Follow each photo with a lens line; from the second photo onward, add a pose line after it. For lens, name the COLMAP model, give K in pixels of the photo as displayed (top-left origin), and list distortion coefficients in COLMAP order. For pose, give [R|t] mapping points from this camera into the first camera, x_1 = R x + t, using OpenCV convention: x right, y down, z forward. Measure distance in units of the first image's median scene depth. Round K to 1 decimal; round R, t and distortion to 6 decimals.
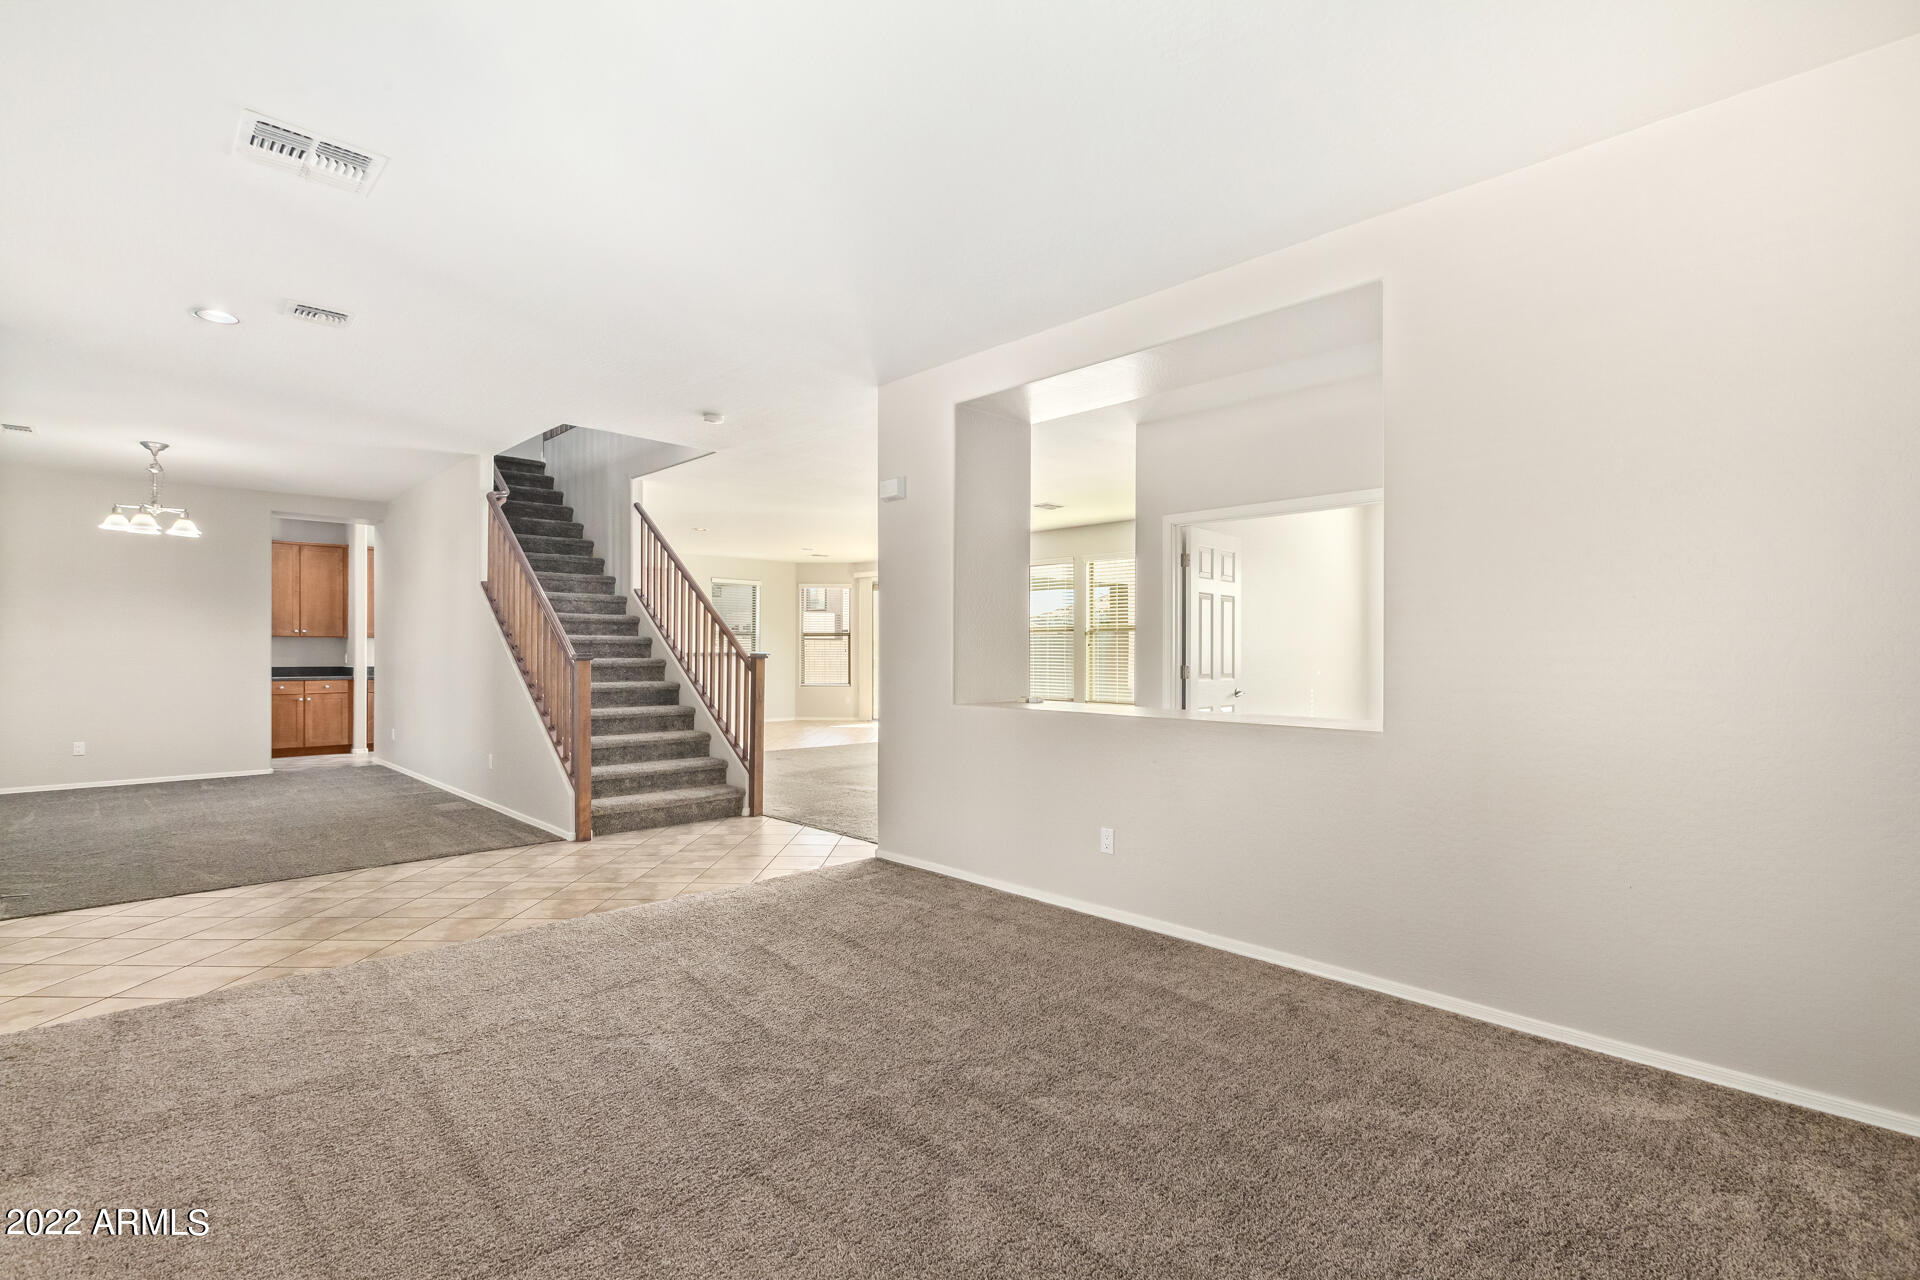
lens RADIAL K [[877.2, 0, 949.7], [0, 877.2, 658.5], [0, 0, 1]] dist [0.002457, -0.000183]
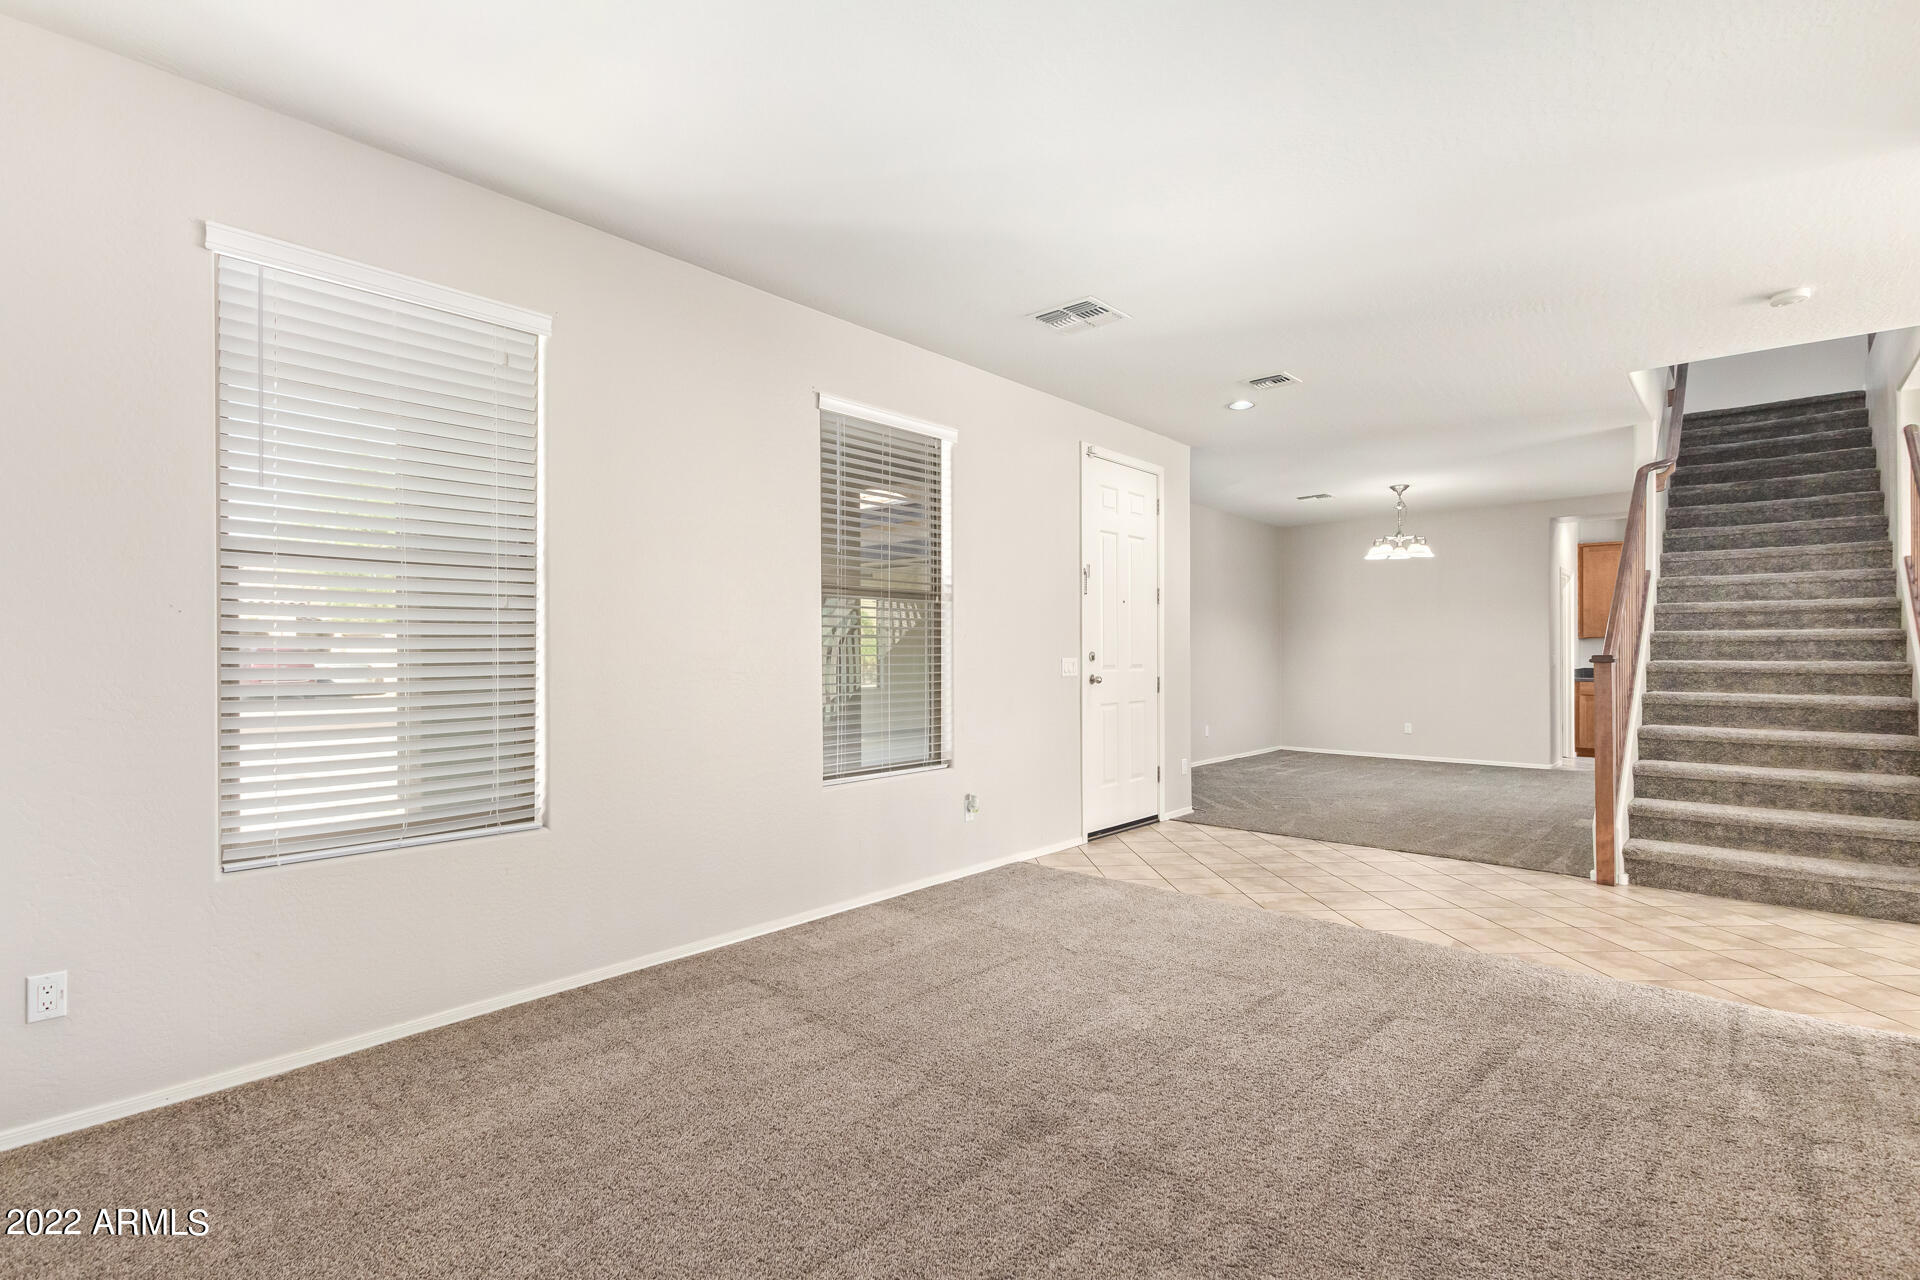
lens RADIAL K [[903.4, 0, 971.5], [0, 903.4, 641.9], [0, 0, 1]] dist [0.001327, -0.000100]
pose [[0.078739, -0.014032, -0.996797, 0.342569], [-0.006978, 0.999869, -0.014626, -0.000606], [0.996871, 0.008108, 0.078631, 0.316219]]
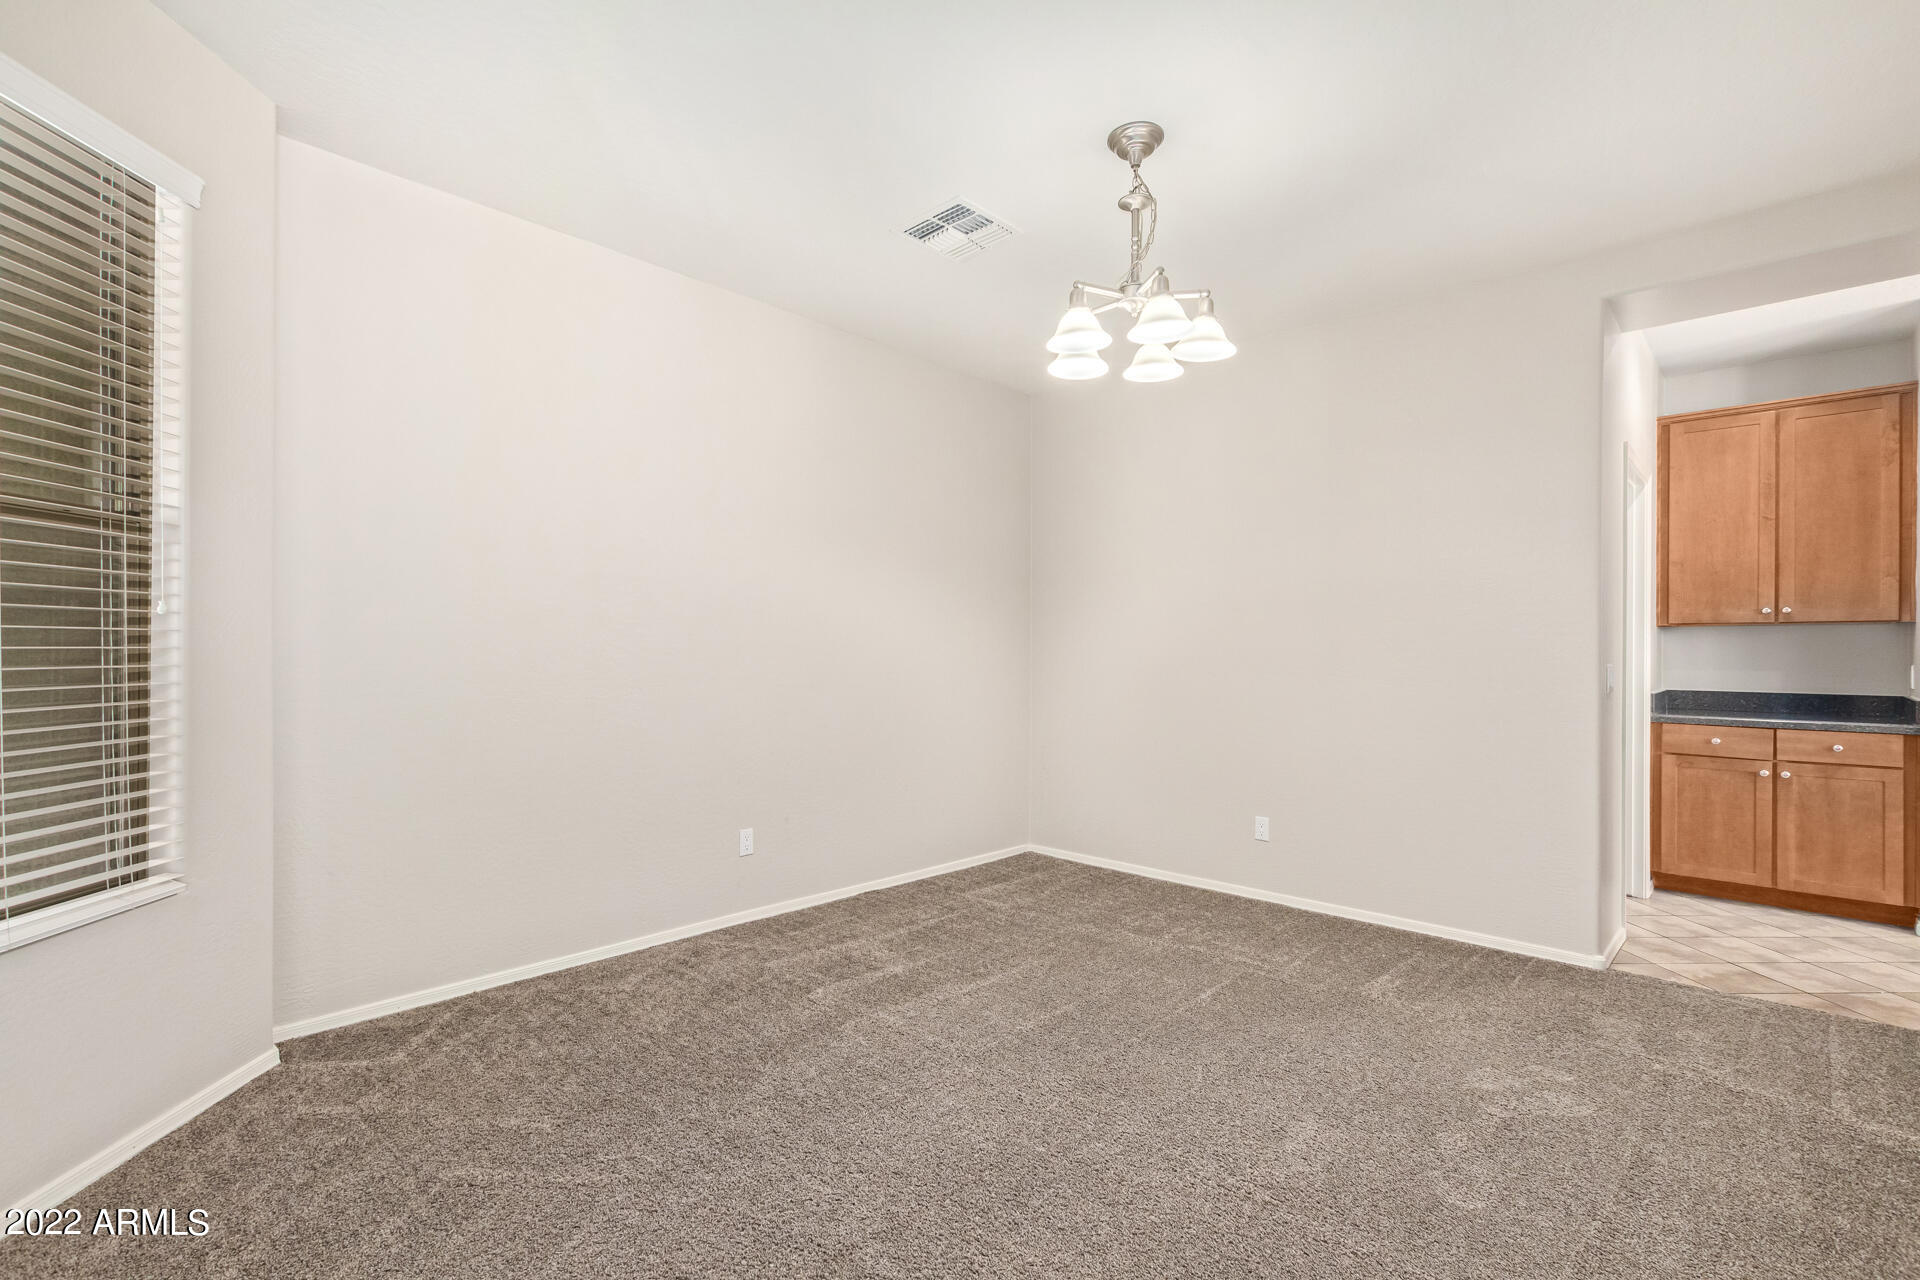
lens RADIAL K [[877.2, 0, 949.7], [0, 877.2, 658.5], [0, 0, 1]] dist [0.002457, -0.000183]
pose [[0.035356, -0.002046, -0.999373, -0.541418], [-0.006087, 0.999979, -0.002262, -0.006935], [0.999356, 0.006163, 0.035343, 0.963450]]
